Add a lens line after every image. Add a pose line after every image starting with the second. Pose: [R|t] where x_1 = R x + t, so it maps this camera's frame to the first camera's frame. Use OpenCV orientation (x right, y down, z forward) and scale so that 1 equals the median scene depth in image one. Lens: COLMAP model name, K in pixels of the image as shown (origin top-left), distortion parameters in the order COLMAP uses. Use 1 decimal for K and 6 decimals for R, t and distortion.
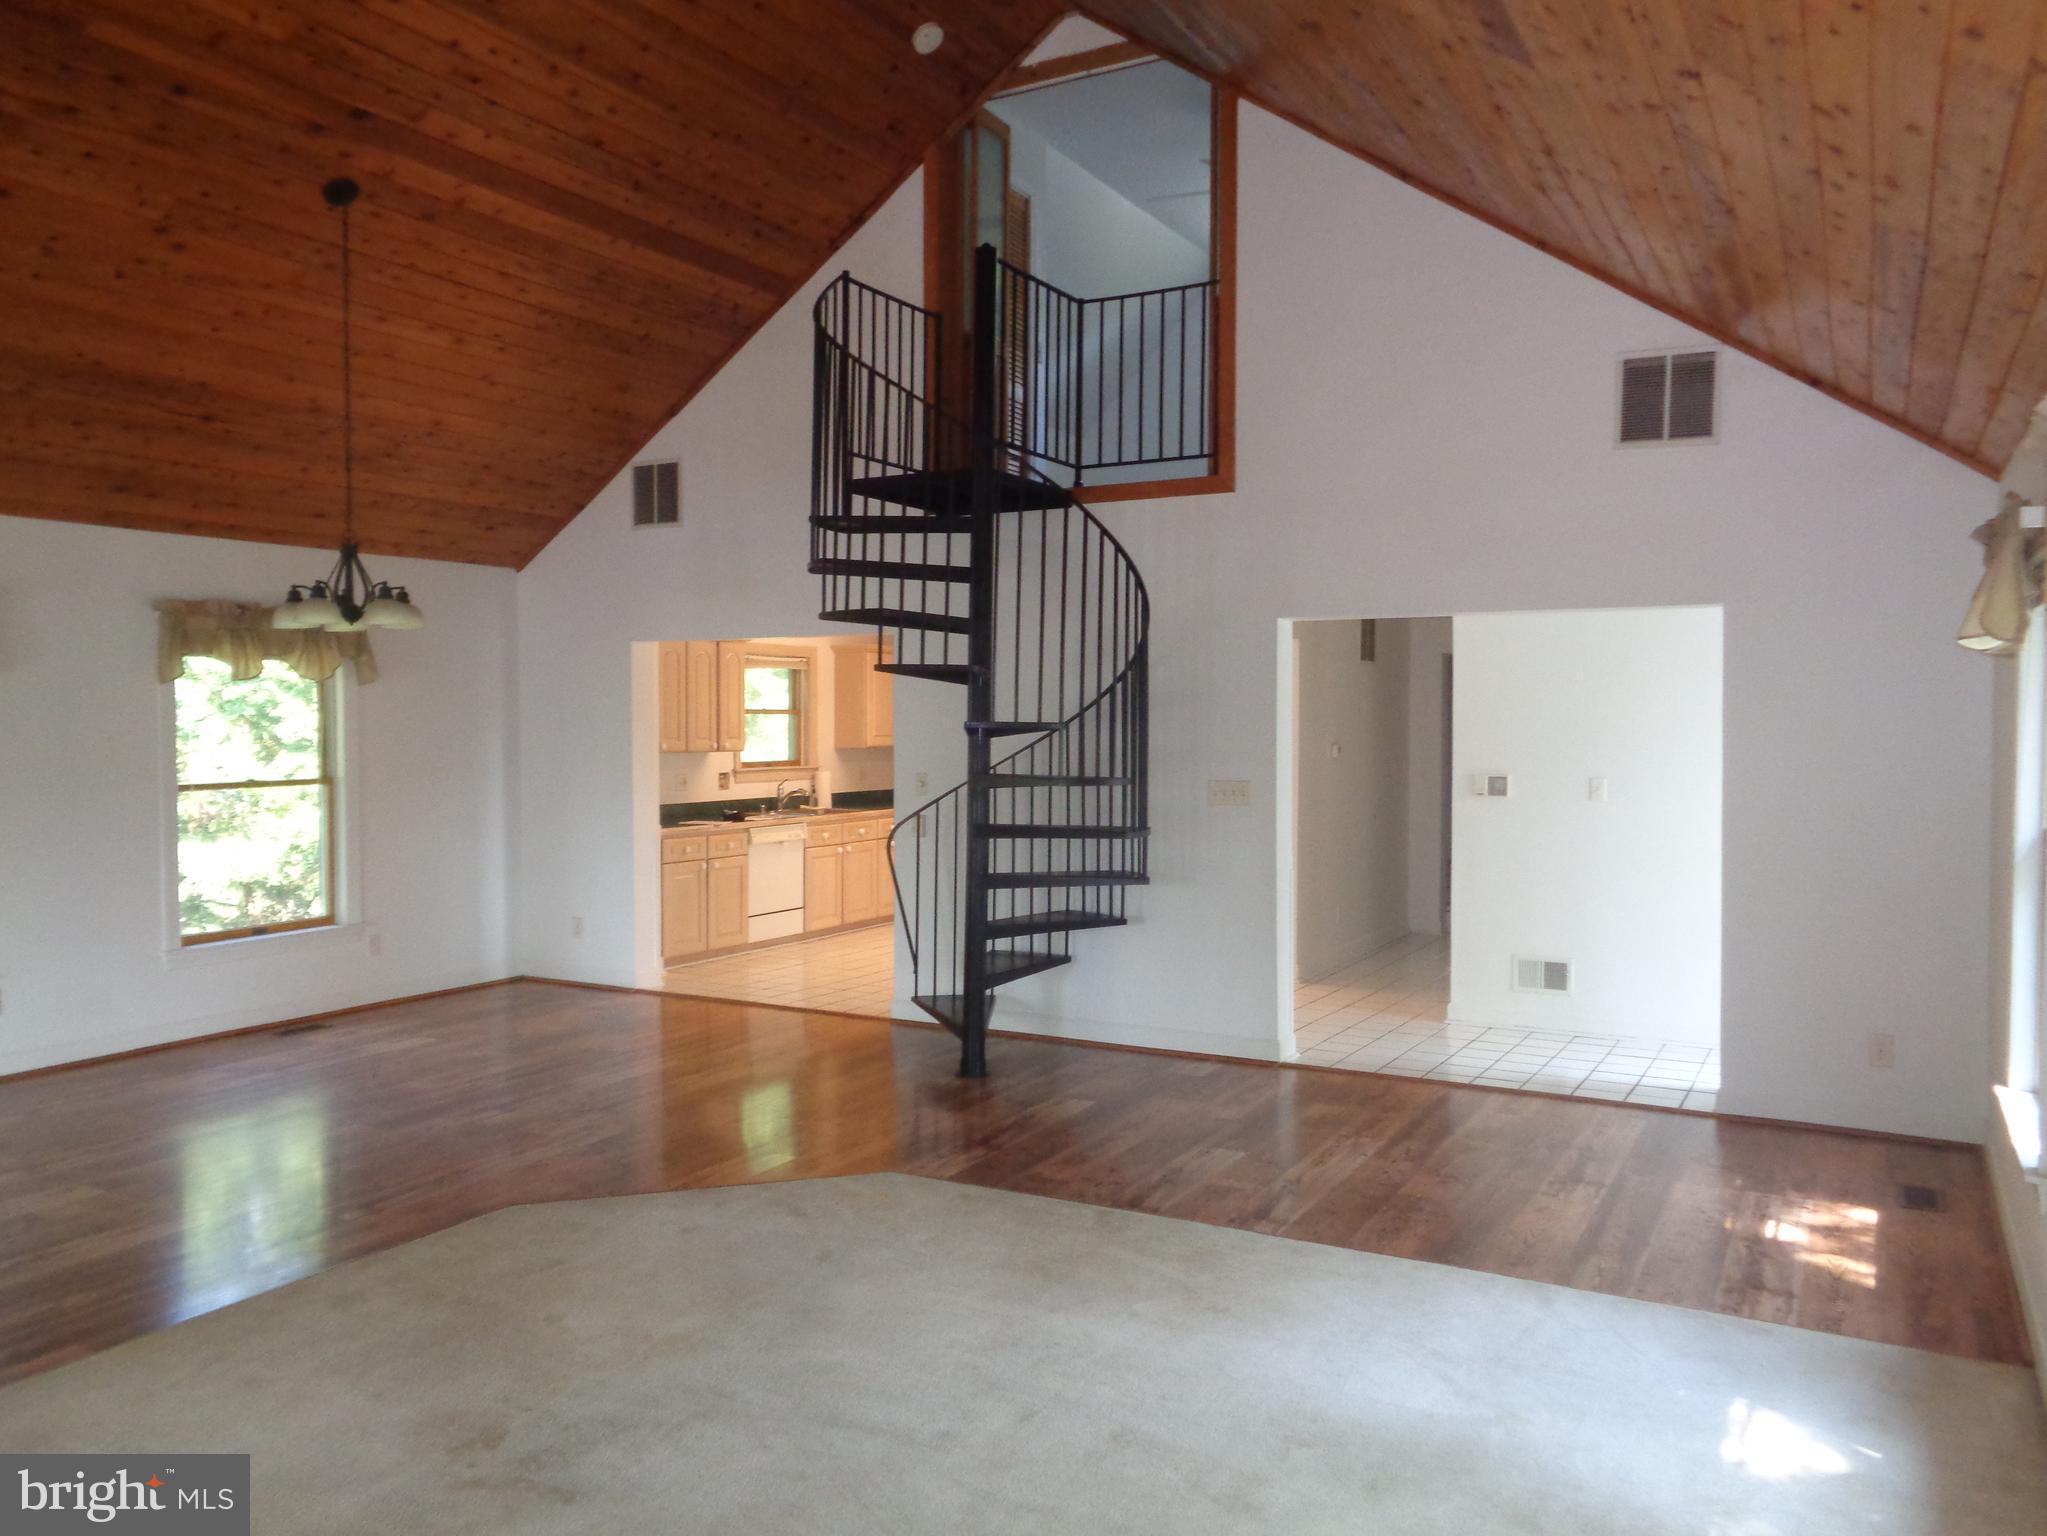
lens RADIAL K [[1547.0, 0, 1023.5], [0, 1547.0, 768.0], [0, 0, 1]] dist [0.015150, -0.000557]
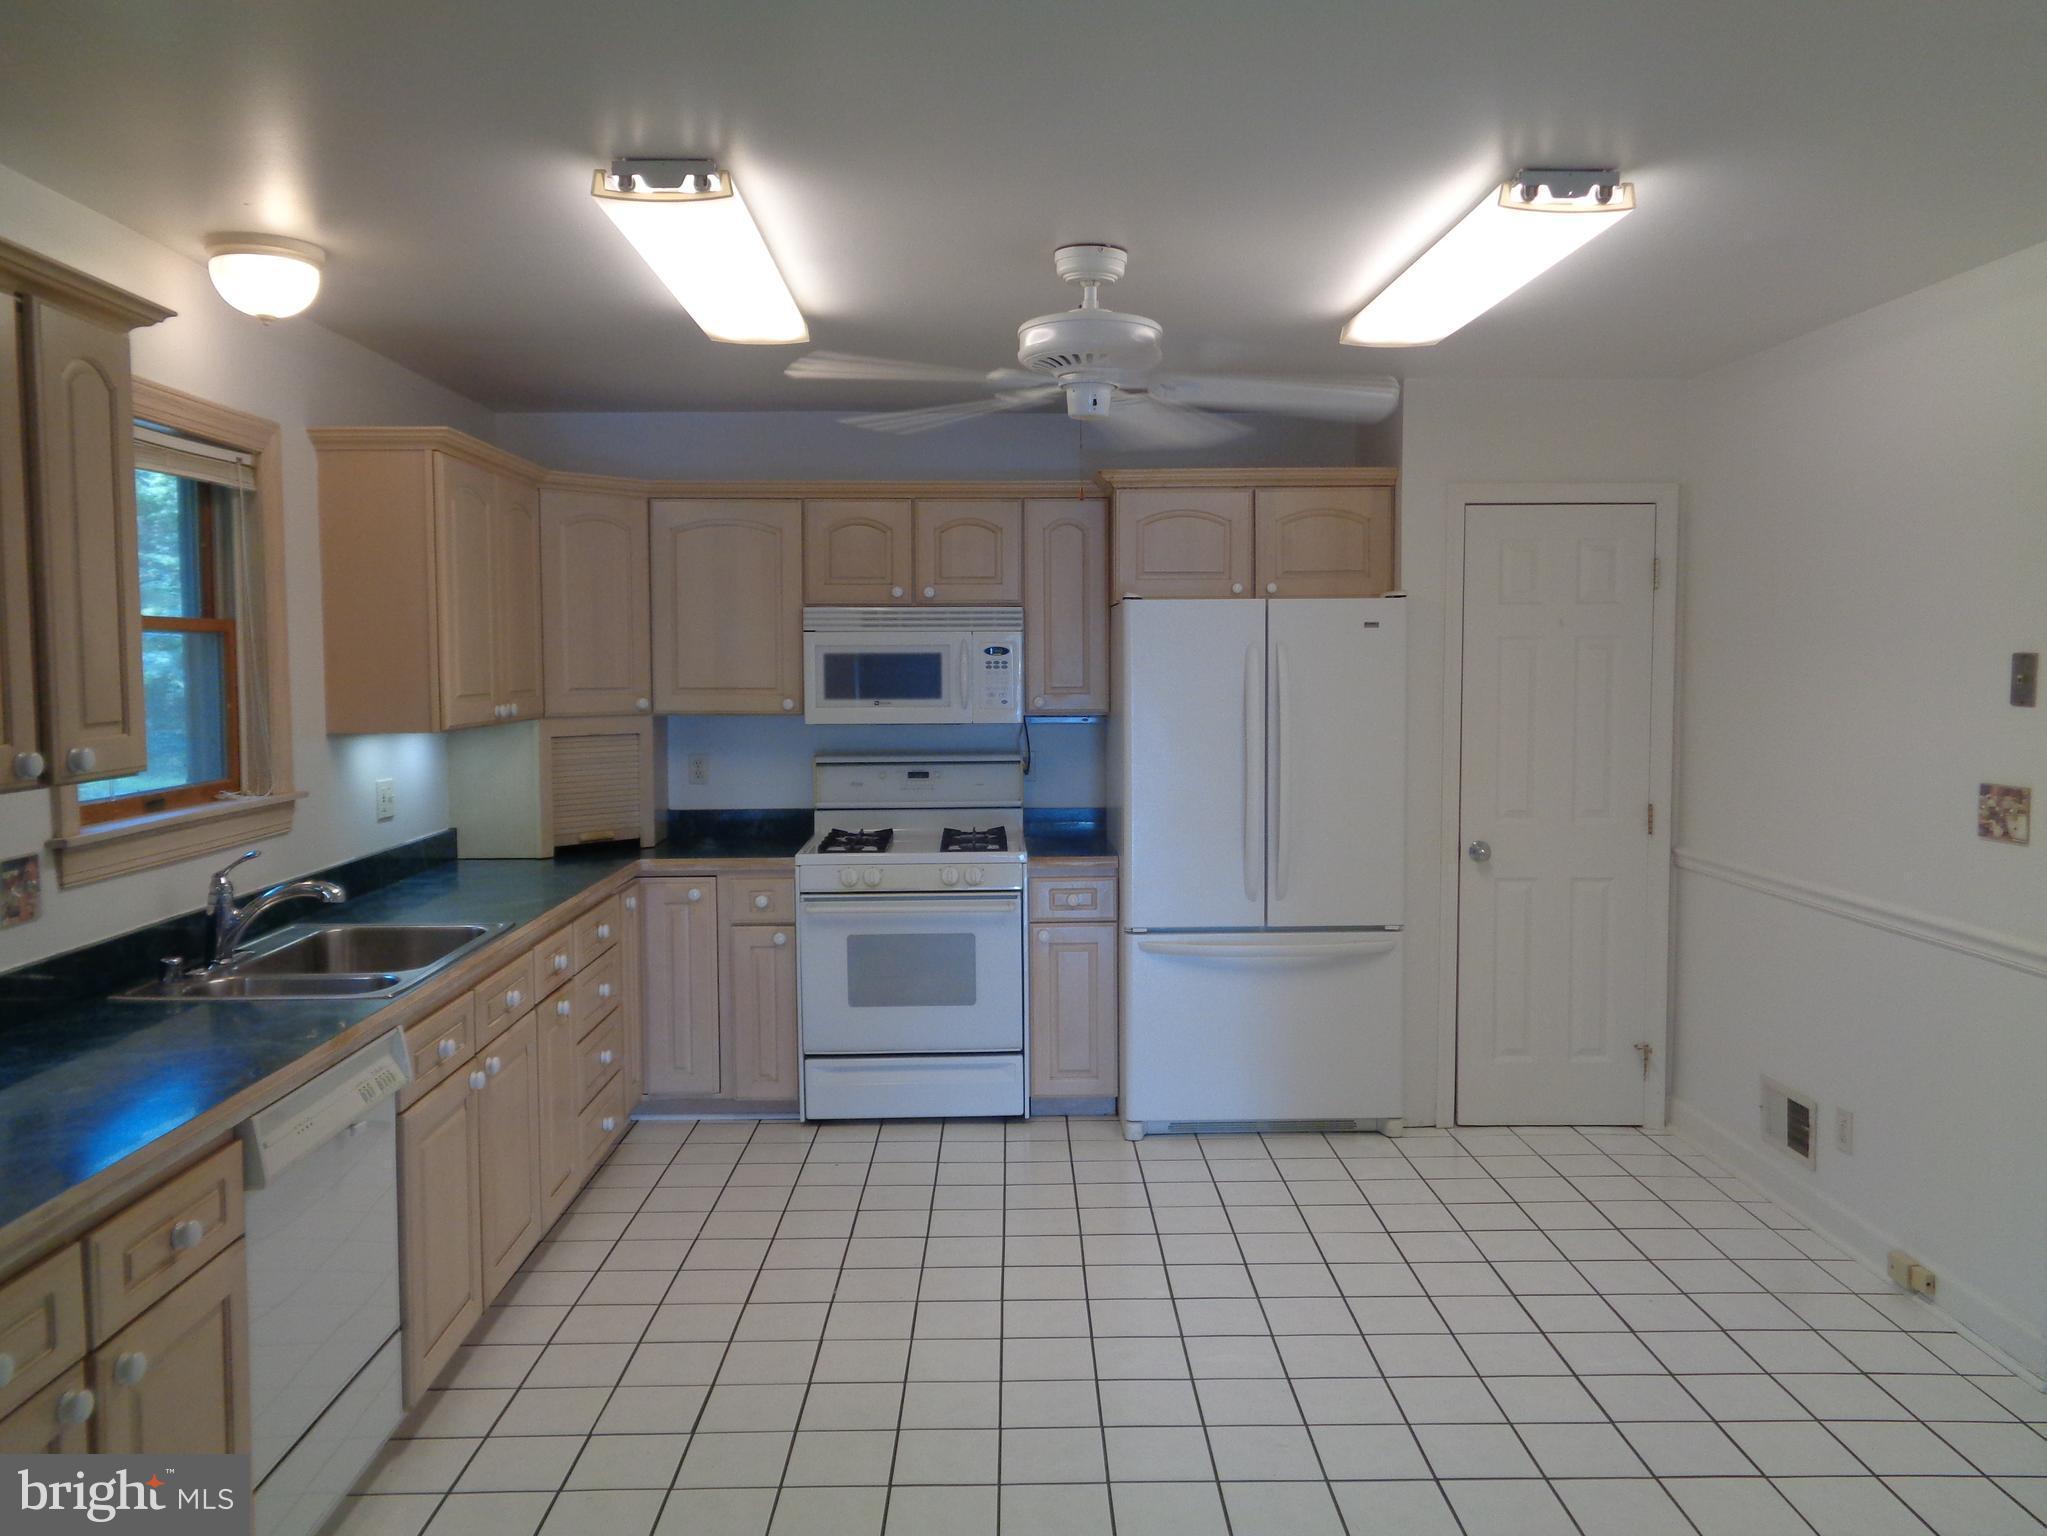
lens RADIAL K [[1547.0, 0, 1023.5], [0, 1547.0, 768.0], [0, 0, 1]] dist [0.015150, -0.000557]
pose [[0.866849, -0.044939, 0.496541, -0.175646], [0.022566, 0.998445, 0.050970, -0.020972], [-0.498060, -0.032978, 0.866515, 0.692459]]
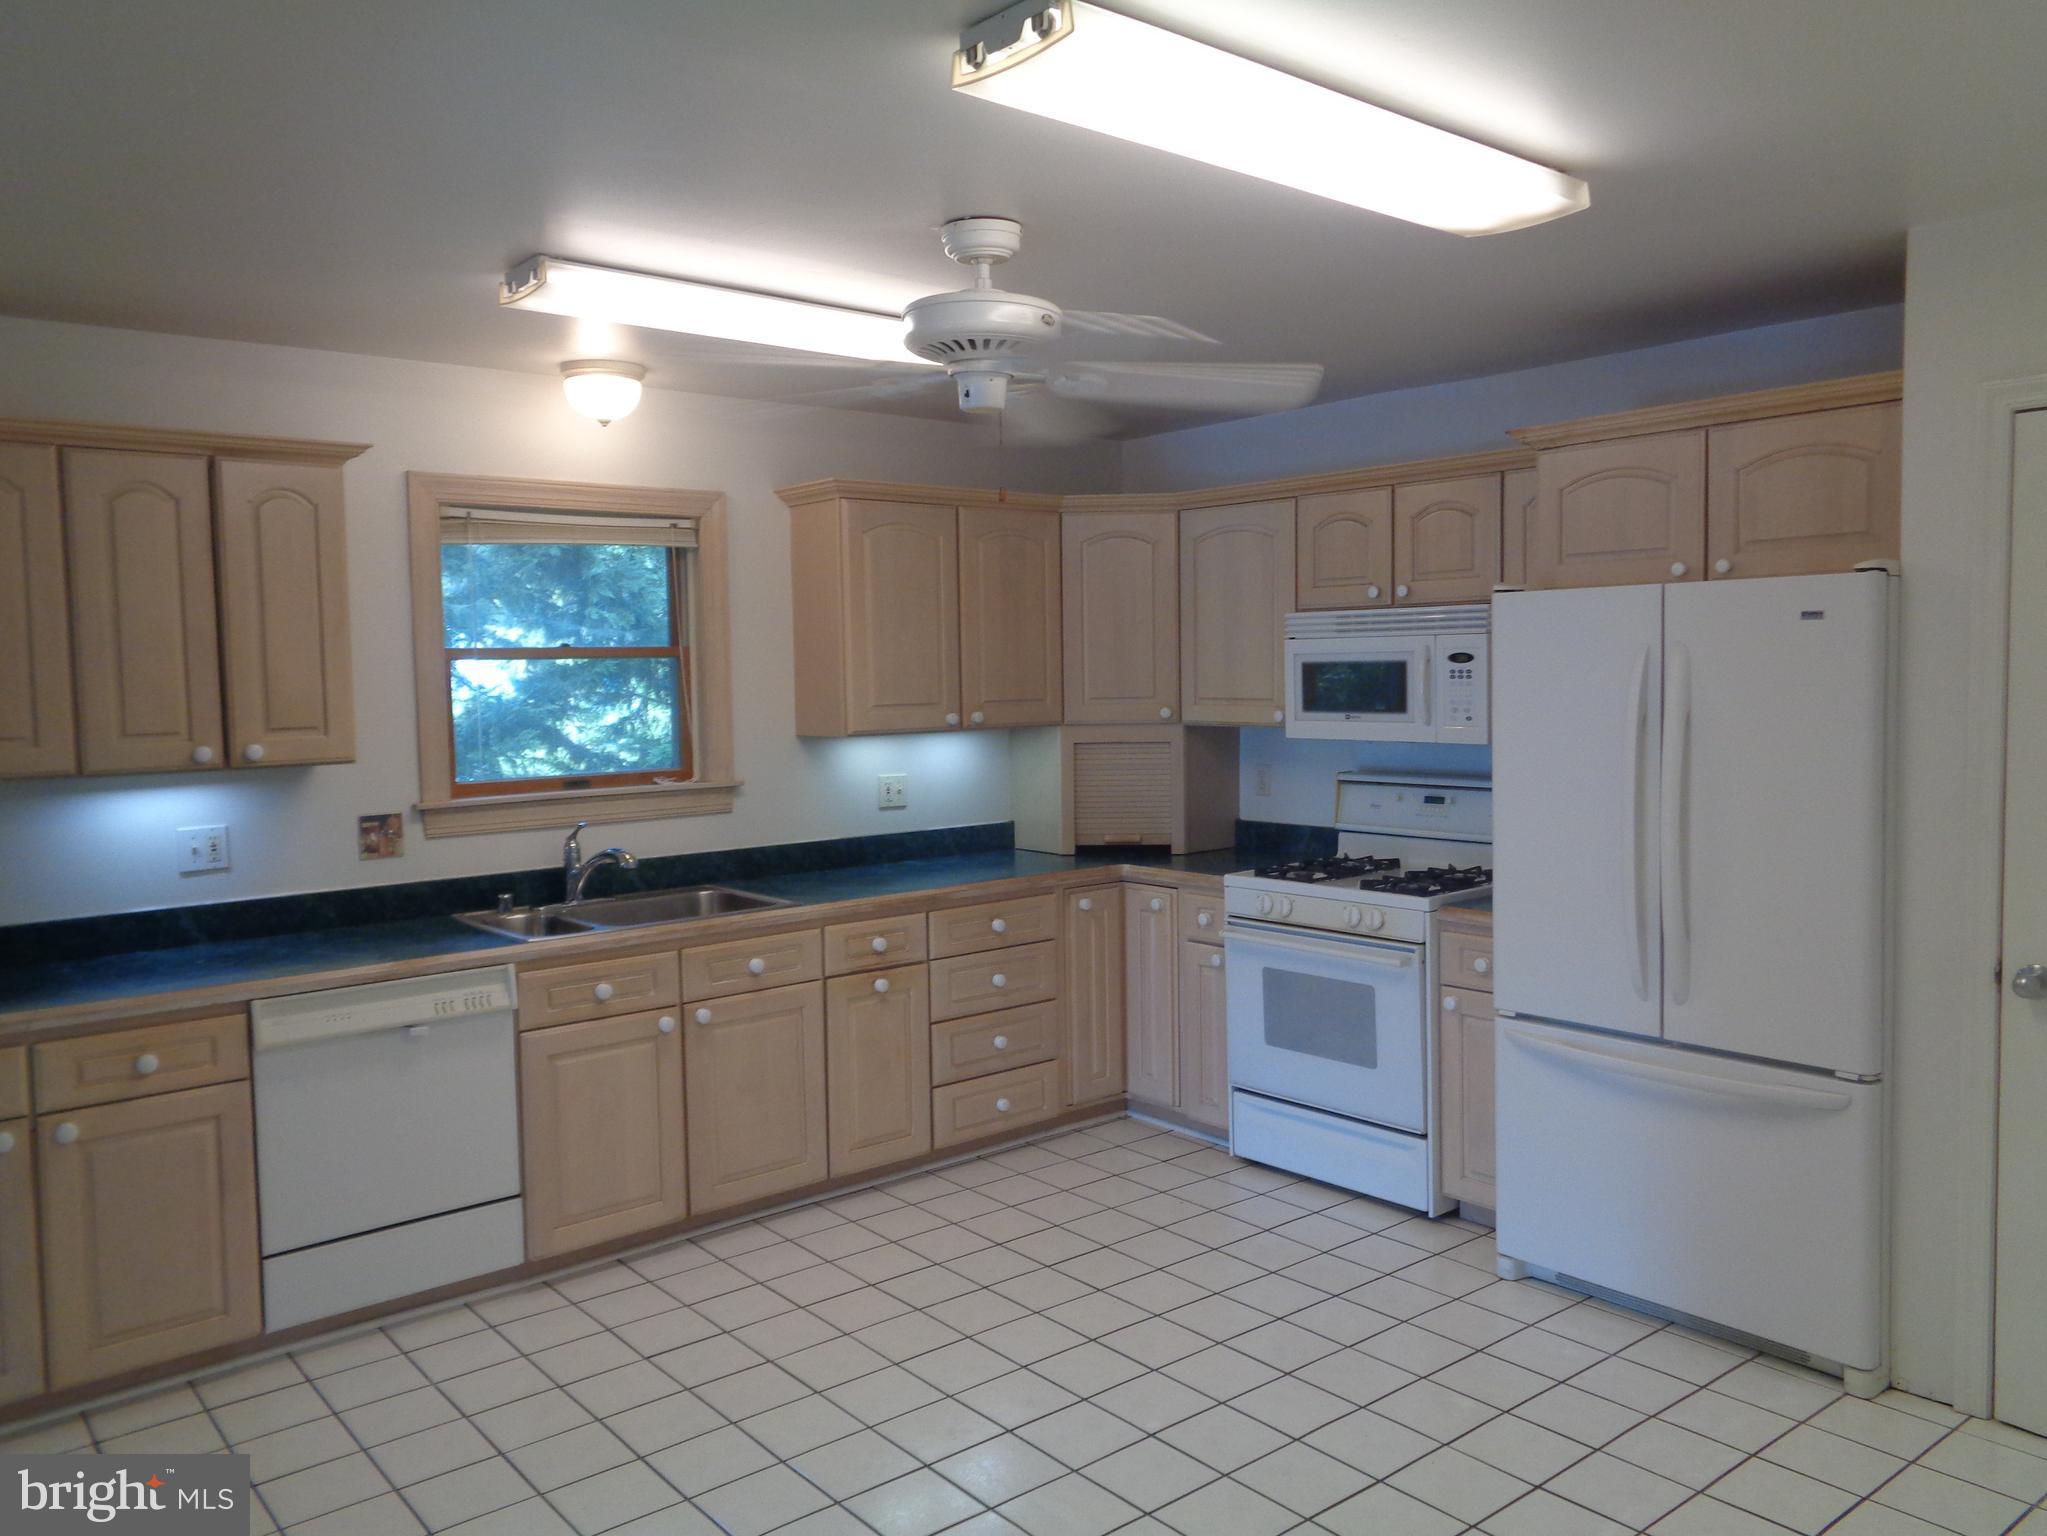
lens RADIAL K [[1547.0, 0, 1023.5], [0, 1547.0, 768.0], [0, 0, 1]] dist [0.015150, -0.000557]
pose [[0.929564, 0.002650, -0.368652, 0.097349], [0.012787, 0.999141, 0.039424, -0.021588], [0.368439, -0.041361, 0.928731, 0.696666]]
